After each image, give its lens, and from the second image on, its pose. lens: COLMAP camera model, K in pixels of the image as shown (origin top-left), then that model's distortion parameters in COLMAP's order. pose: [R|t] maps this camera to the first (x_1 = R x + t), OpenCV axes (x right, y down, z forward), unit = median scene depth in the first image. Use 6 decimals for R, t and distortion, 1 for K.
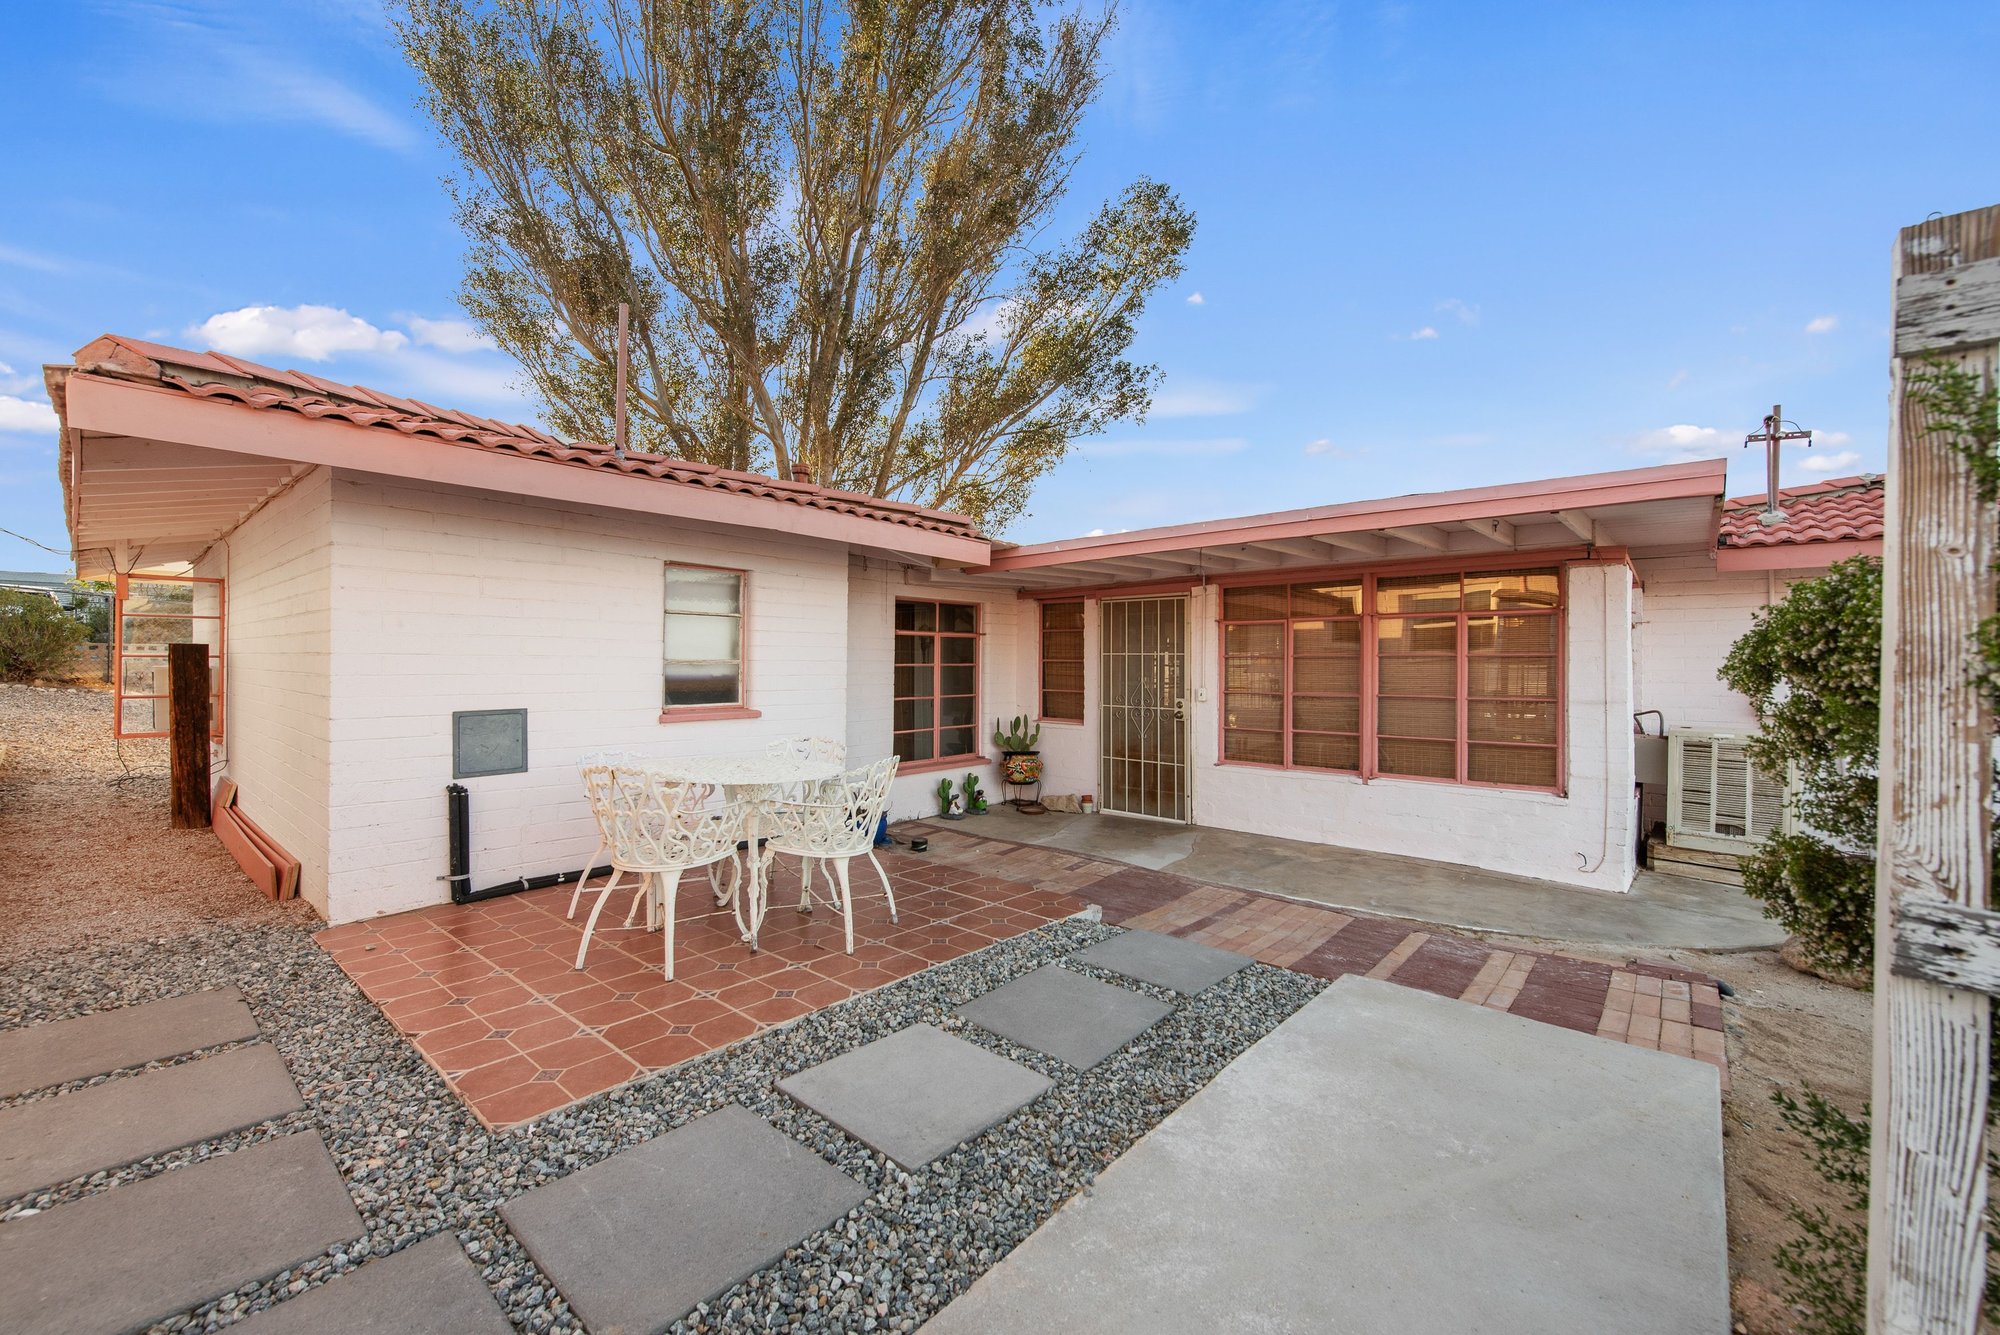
lens RADIAL K [[814.8, 0, 948.9], [0, 814.8, 661.8], [0, 0, 1]] dist [0.009913, -0.000182]
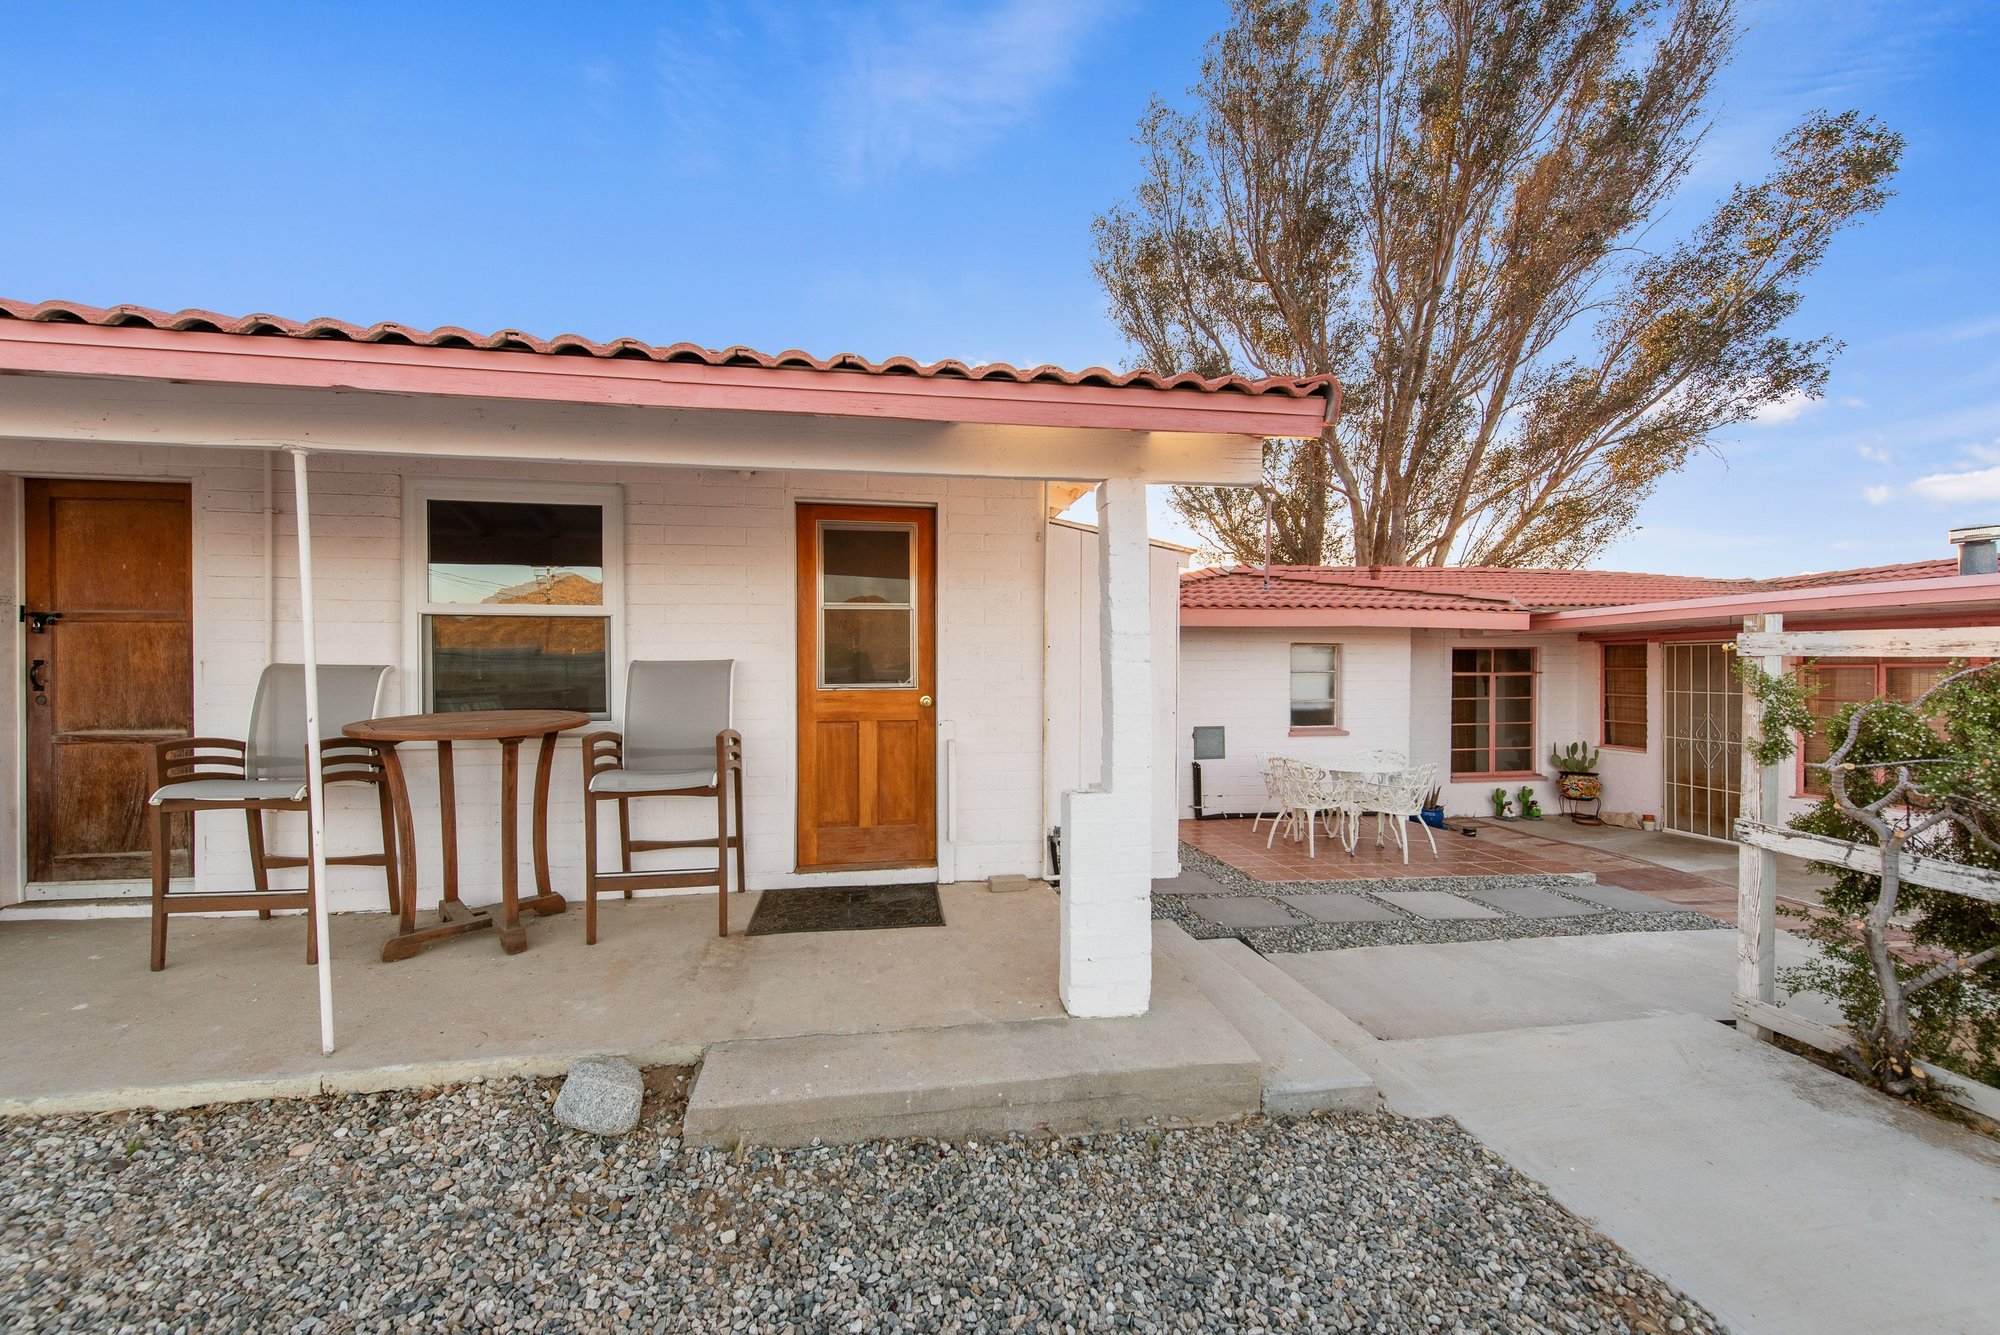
lens RADIAL K [[783.7, 0, 1012.7], [0, 783.7, 667.9], [0, 0, 1]] dist [0.006277, -0.000597]
pose [[0.819747, -0.001130, -0.572724, 0.068551], [-0.000578, 0.999996, -0.002801, -0.037211], [0.572725, 0.002627, 0.819743, -0.400696]]
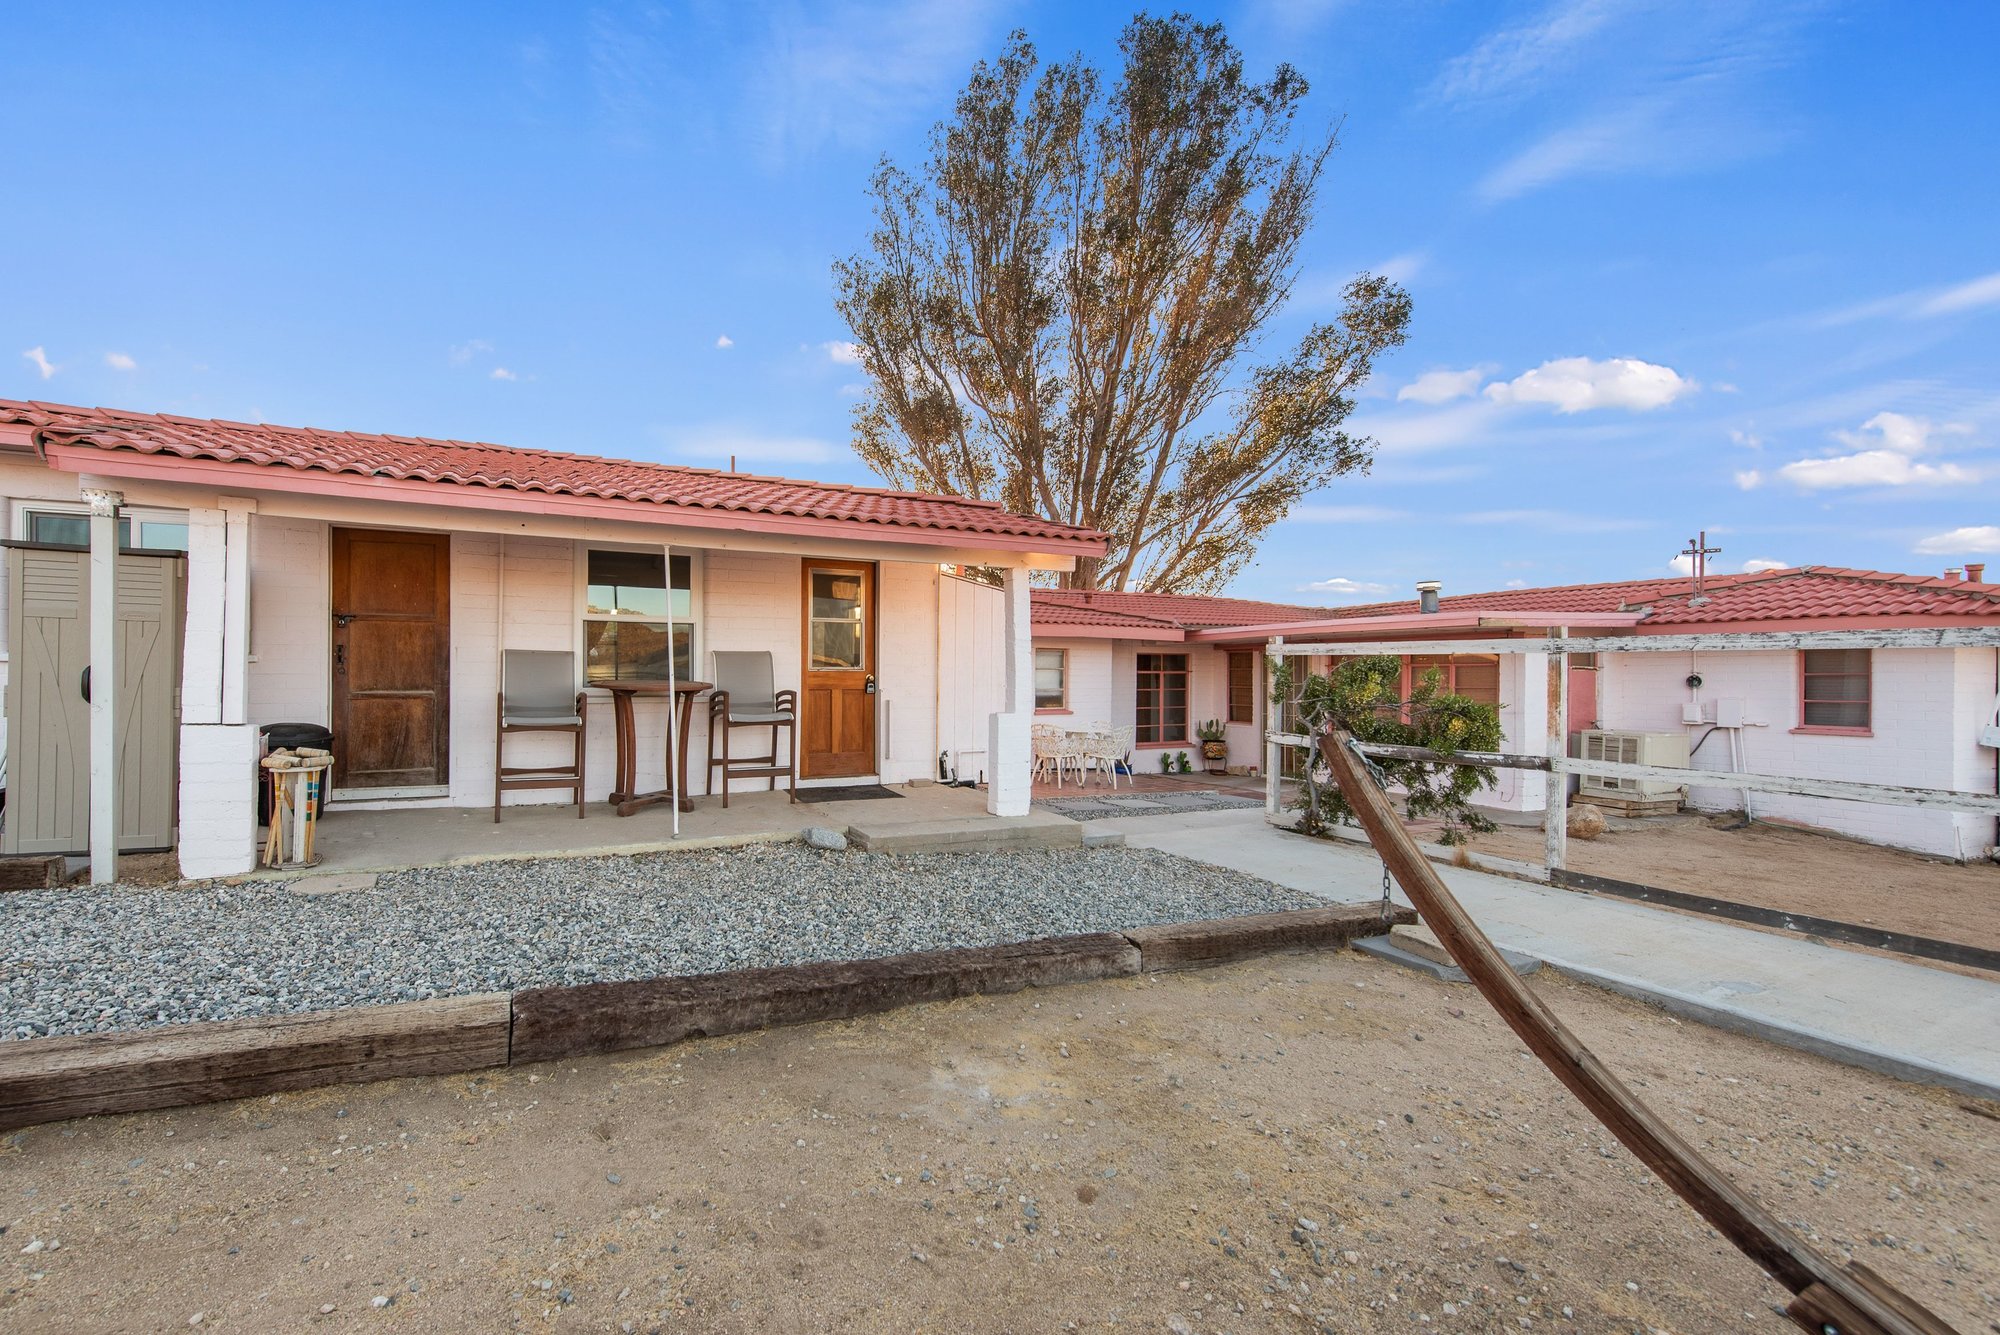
lens RADIAL K [[814.8, 0, 948.9], [0, 814.8, 661.8], [0, 0, 1]] dist [0.009913, -0.000182]
pose [[0.951981, -0.001858, -0.306151, 0.083124], [-0.004142, 0.999812, -0.018945, -0.019710], [0.306128, 0.019304, 0.951794, -0.792553]]
